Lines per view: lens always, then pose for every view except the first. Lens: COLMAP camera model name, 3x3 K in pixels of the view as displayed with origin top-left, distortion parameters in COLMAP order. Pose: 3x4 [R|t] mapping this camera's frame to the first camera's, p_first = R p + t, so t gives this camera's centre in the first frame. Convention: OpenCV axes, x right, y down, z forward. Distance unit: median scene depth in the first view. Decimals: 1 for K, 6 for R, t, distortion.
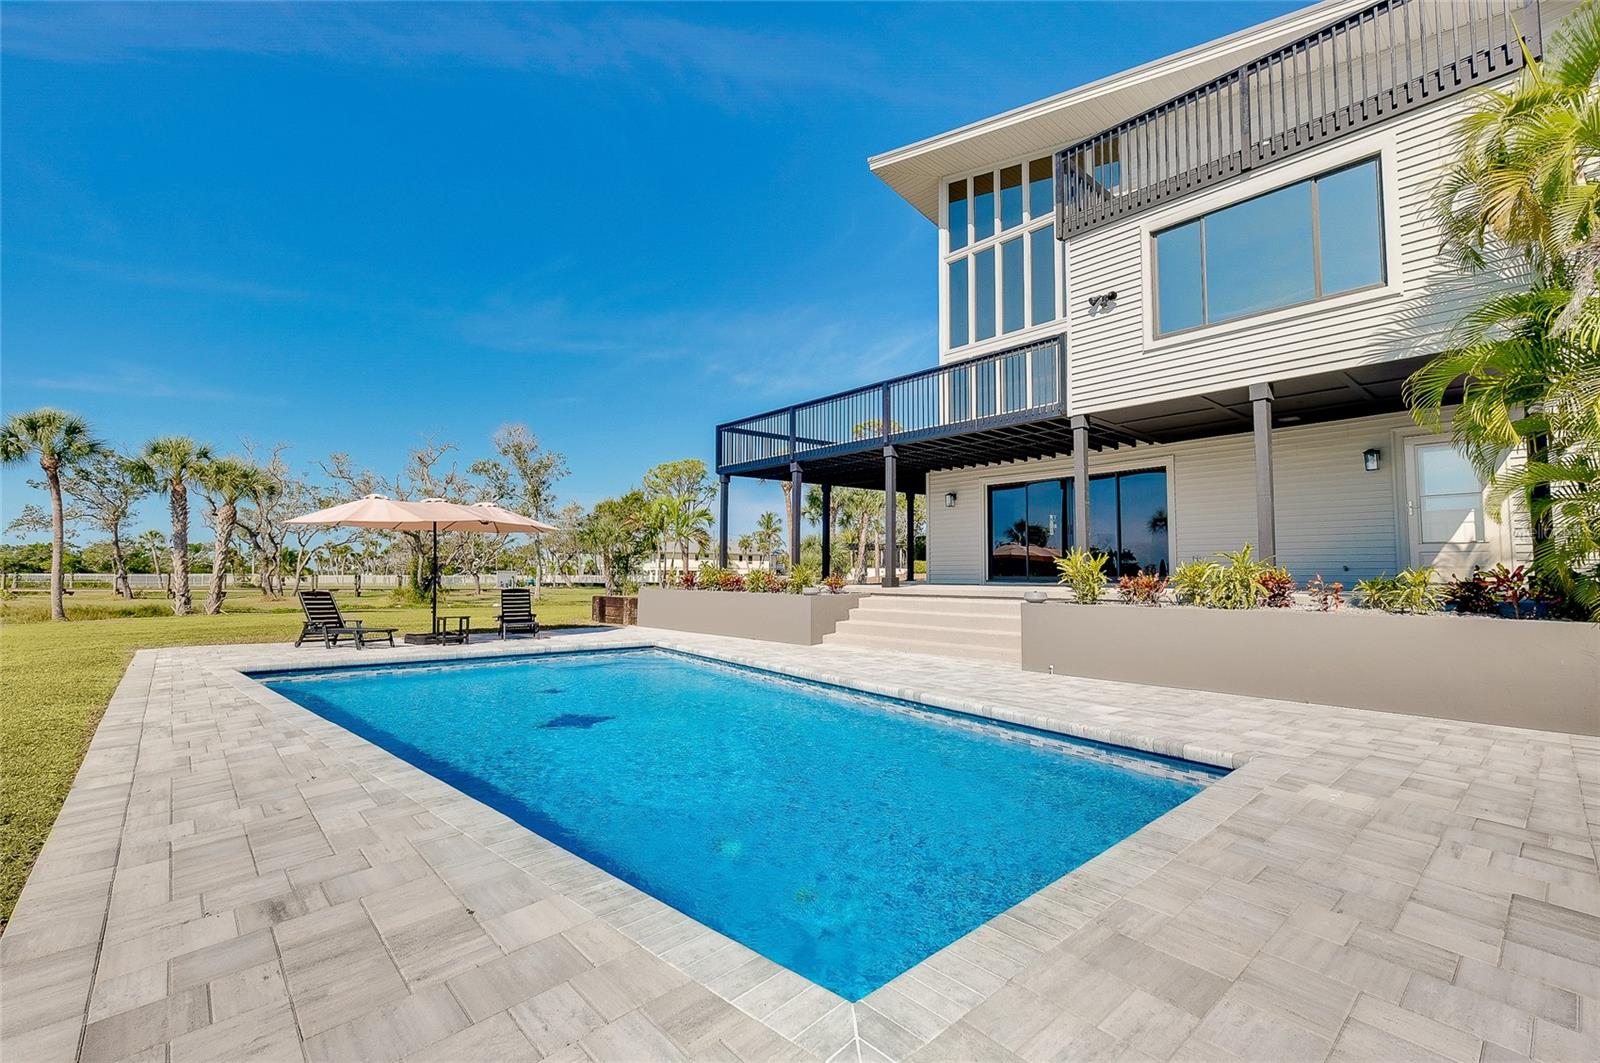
lens RADIAL K [[697.5, 0, 800.0], [0, 697.5, 531.5], [0, 0, 1]] dist [-0.003564, -0.000310]
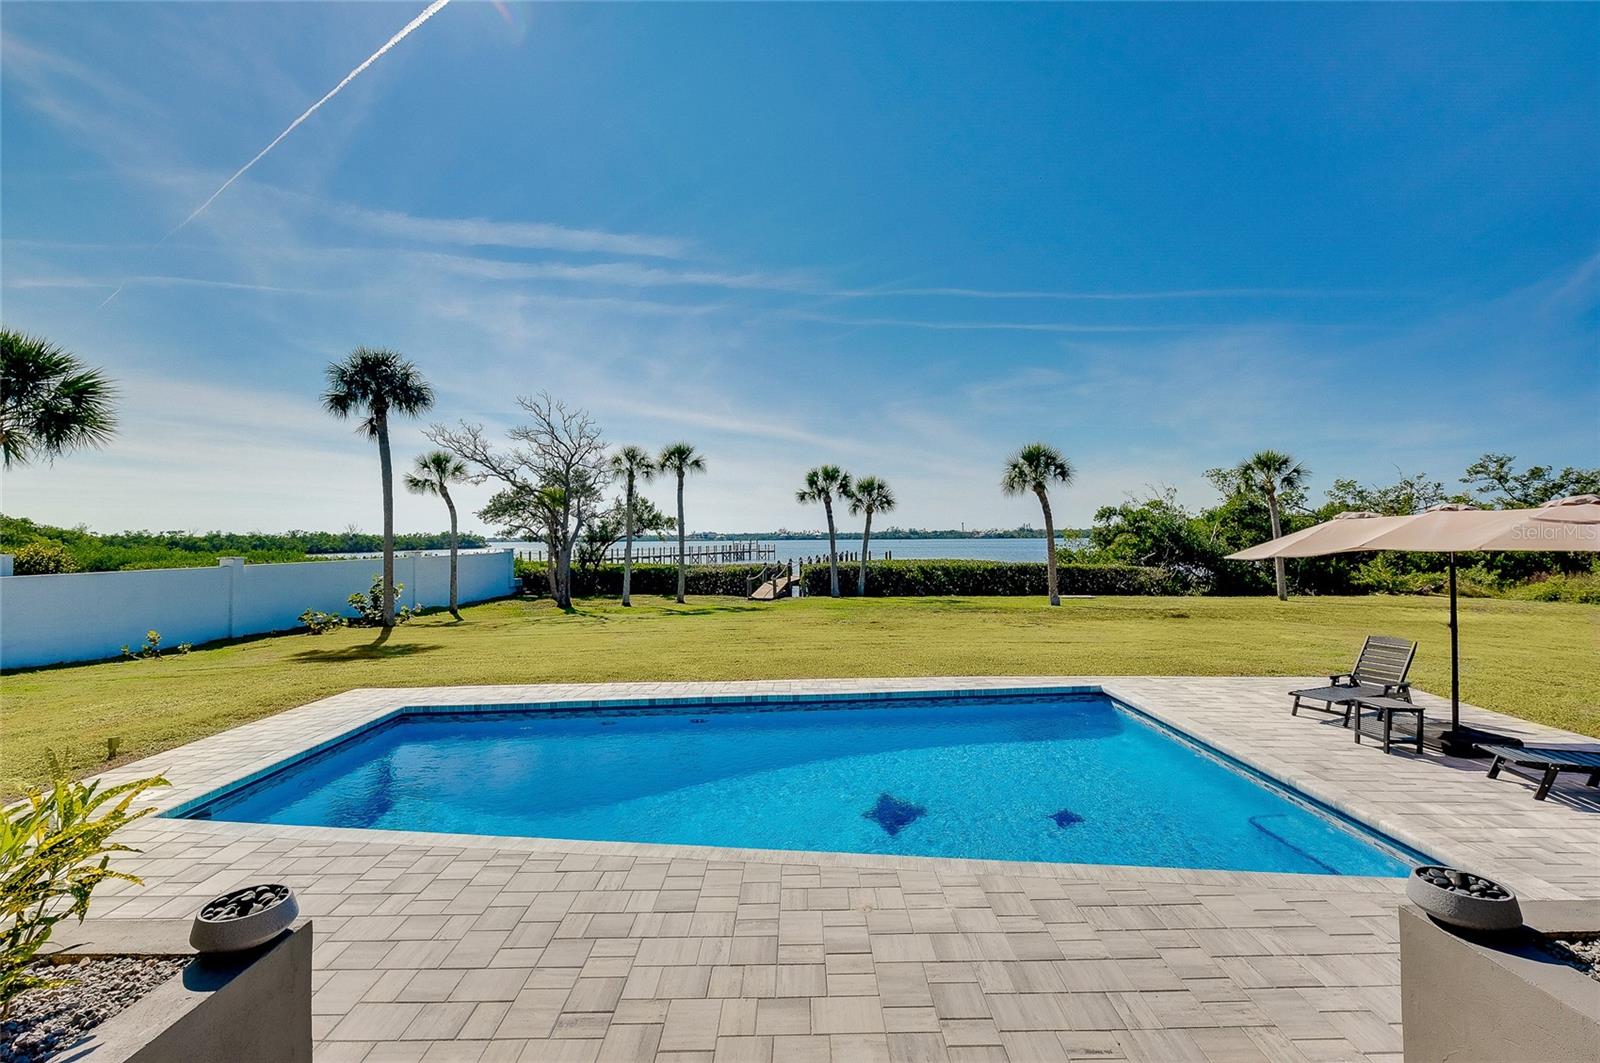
lens RADIAL K [[697.5, 0, 800.0], [0, 697.5, 531.5], [0, 0, 1]] dist [-0.003564, -0.000310]
pose [[-0.667093, -0.005389, -0.744955, 0.306471], [0.053981, 0.996995, -0.055552, -0.021916], [0.743016, -0.077272, -0.664798, 1.054975]]
